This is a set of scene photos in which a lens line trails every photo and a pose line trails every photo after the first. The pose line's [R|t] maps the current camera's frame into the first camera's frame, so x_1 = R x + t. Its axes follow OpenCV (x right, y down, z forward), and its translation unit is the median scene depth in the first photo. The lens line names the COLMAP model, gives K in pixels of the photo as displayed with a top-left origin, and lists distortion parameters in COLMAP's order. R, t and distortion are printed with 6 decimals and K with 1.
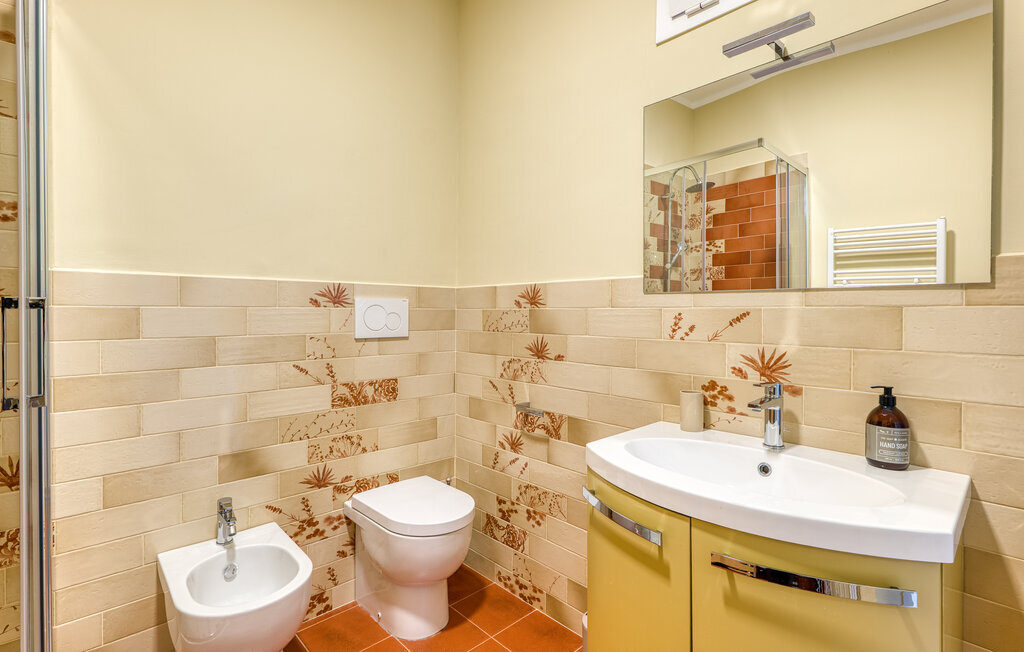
lens RADIAL K [[493.2, 0, 496.6], [0, 493.2, 310.2], [0, 0, 1]] dist [0.002082, -0.000914]
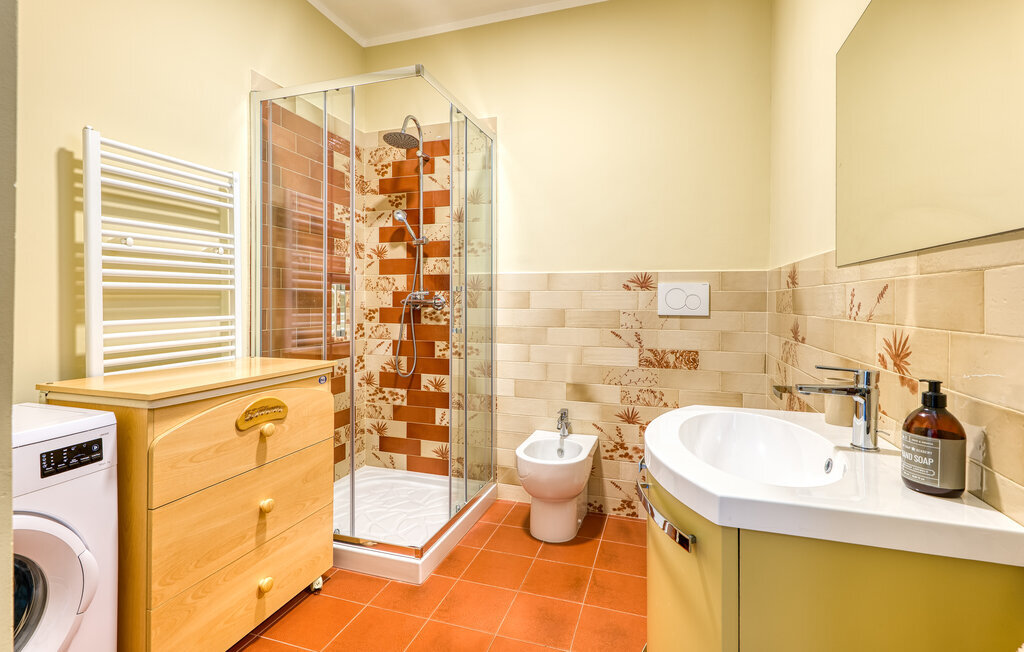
lens RADIAL K [[493.2, 0, 502.7], [0, 493.2, 301.4], [0, 0, 1]] dist [0.002082, -0.000914]
pose [[0.459545, 0.002688, -0.888150, 0.689345], [-0.004720, 0.999989, 0.000585, 0.024675], [0.888142, 0.003923, 0.459553, 0.063200]]
